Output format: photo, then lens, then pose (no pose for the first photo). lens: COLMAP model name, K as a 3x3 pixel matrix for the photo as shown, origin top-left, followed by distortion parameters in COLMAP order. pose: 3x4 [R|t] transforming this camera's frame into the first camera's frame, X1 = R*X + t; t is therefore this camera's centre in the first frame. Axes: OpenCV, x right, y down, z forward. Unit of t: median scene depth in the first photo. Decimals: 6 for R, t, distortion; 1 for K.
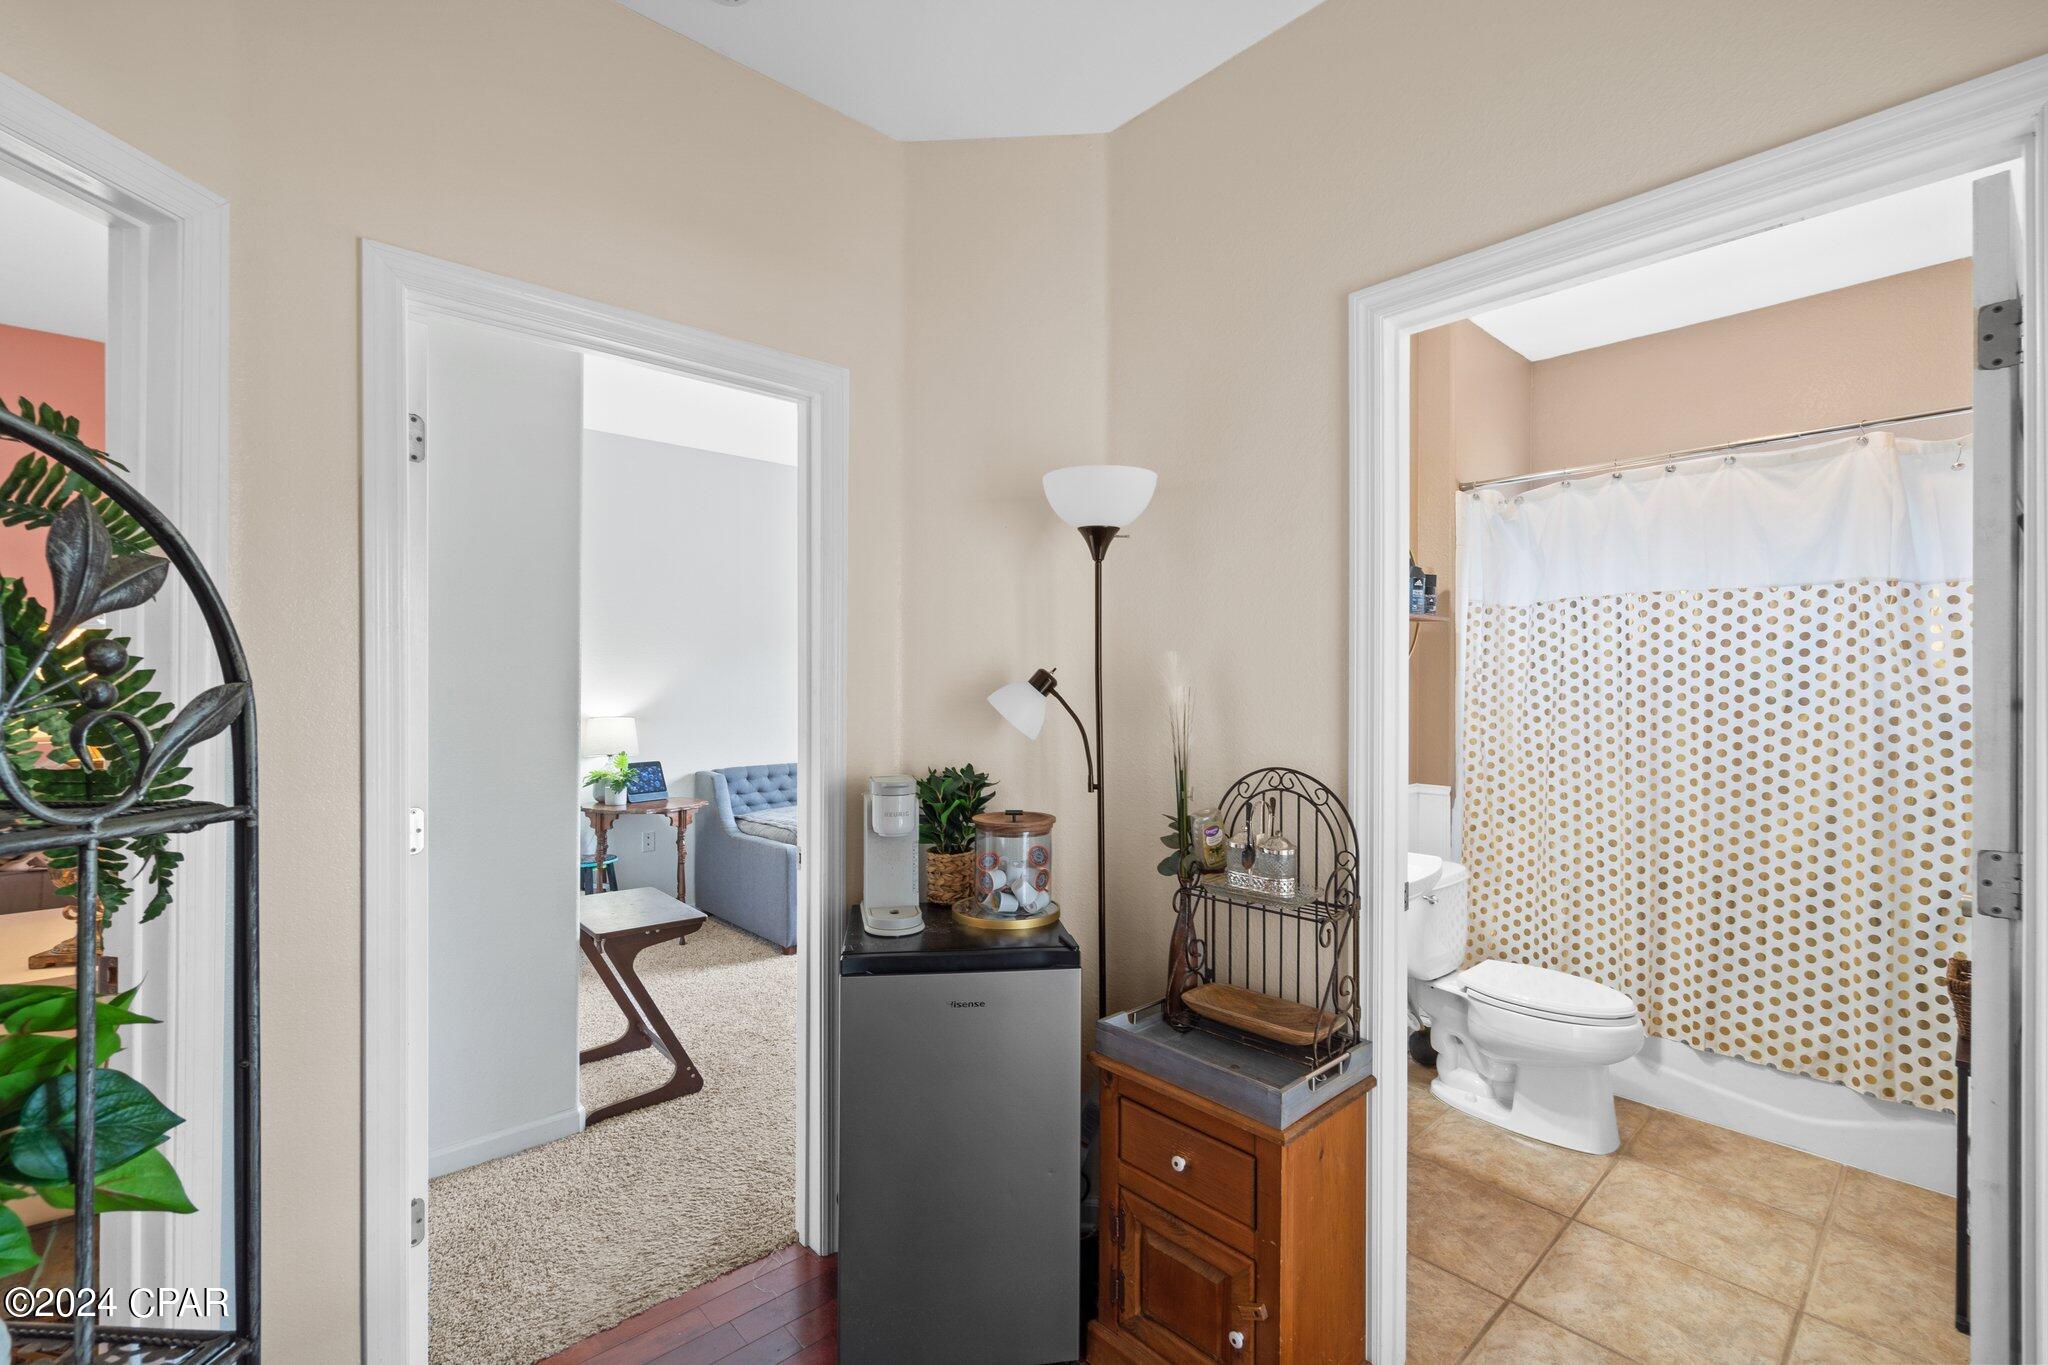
lens RADIAL K [[888.0, 0, 1008.4], [0, 888.0, 687.2], [0, 0, 1]] dist [-0.009574, 0.003216]
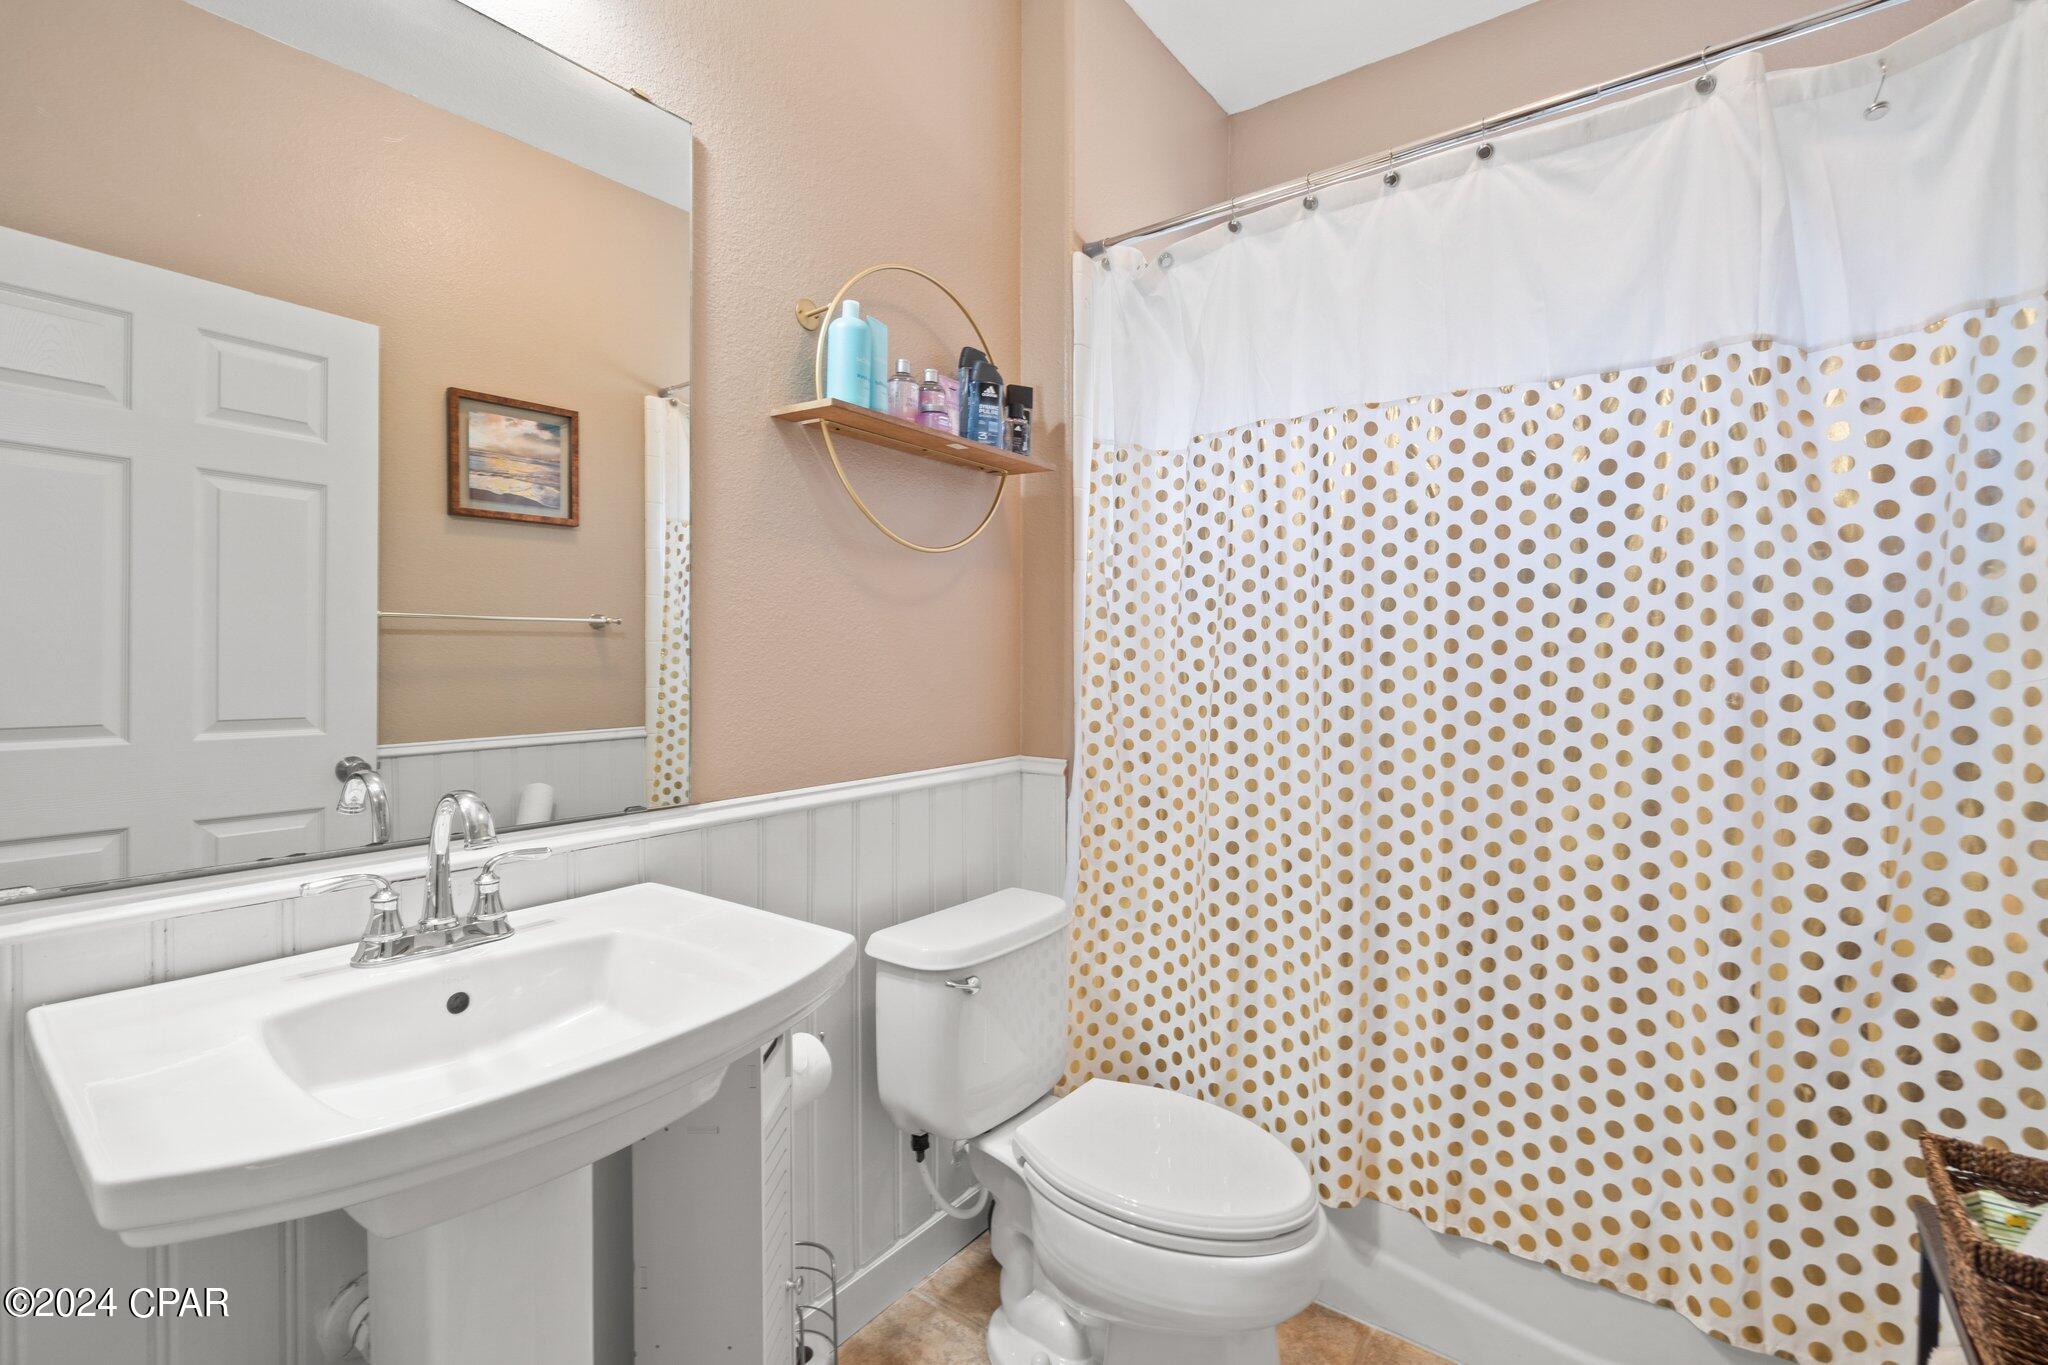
lens RADIAL K [[888.0, 0, 1031.9], [0, 888.0, 668.9], [0, 0, 1]] dist [-0.009574, 0.003216]
pose [[0.981496, -0.003370, 0.191455, 0.442773], [0.002437, 0.999984, 0.005109, 0.059743], [-0.191469, -0.004548, 0.981488, 0.524111]]
